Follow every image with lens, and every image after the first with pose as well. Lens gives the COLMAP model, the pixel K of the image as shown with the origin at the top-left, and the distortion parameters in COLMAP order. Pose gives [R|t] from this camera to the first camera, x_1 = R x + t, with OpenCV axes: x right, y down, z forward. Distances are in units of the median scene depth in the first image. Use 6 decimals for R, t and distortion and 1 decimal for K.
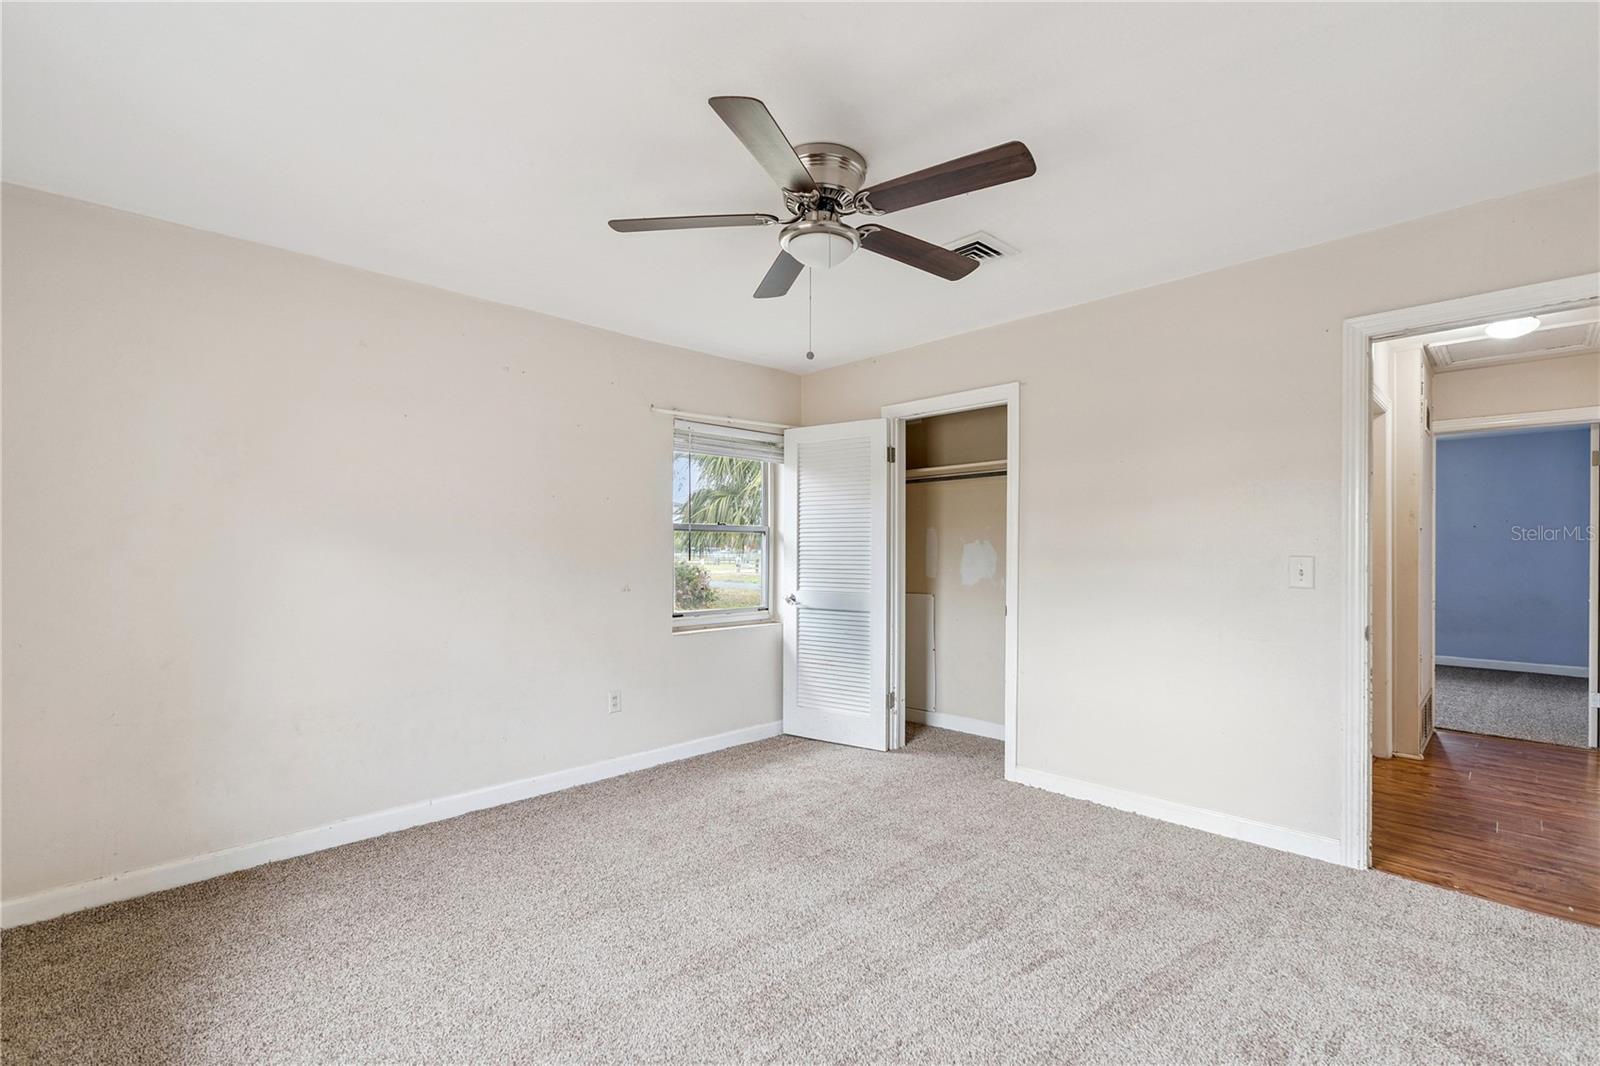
lens RADIAL K [[688.3, 0, 800.4], [0, 688.3, 551.8], [0, 0, 1]] dist [-0.036257, -0.000012]
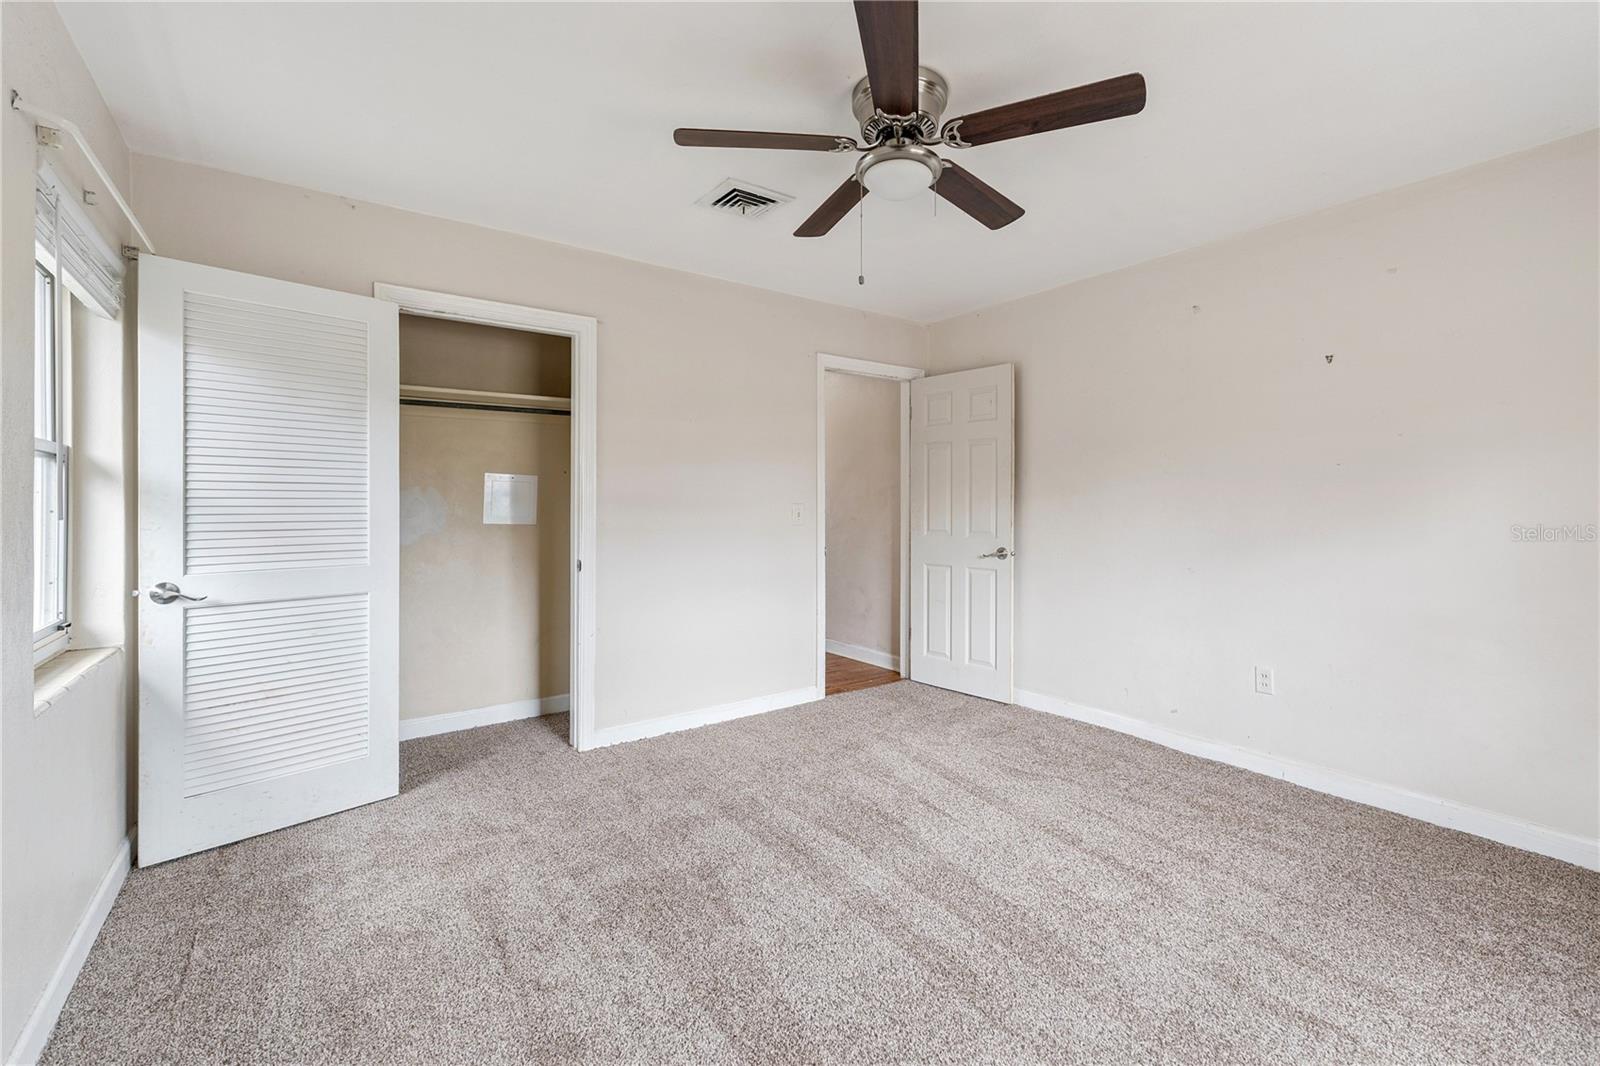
lens RADIAL K [[672.1, 0, 792.7], [0, 672.1, 517.5], [0, 0, 1]] dist [-0.000762, -0.000081]
pose [[0.160767, -0.020429, 0.986781, -0.517205], [0.002276, 0.999791, 0.020328, 0.003896], [-0.986990, -0.001023, 0.160780, 0.561150]]
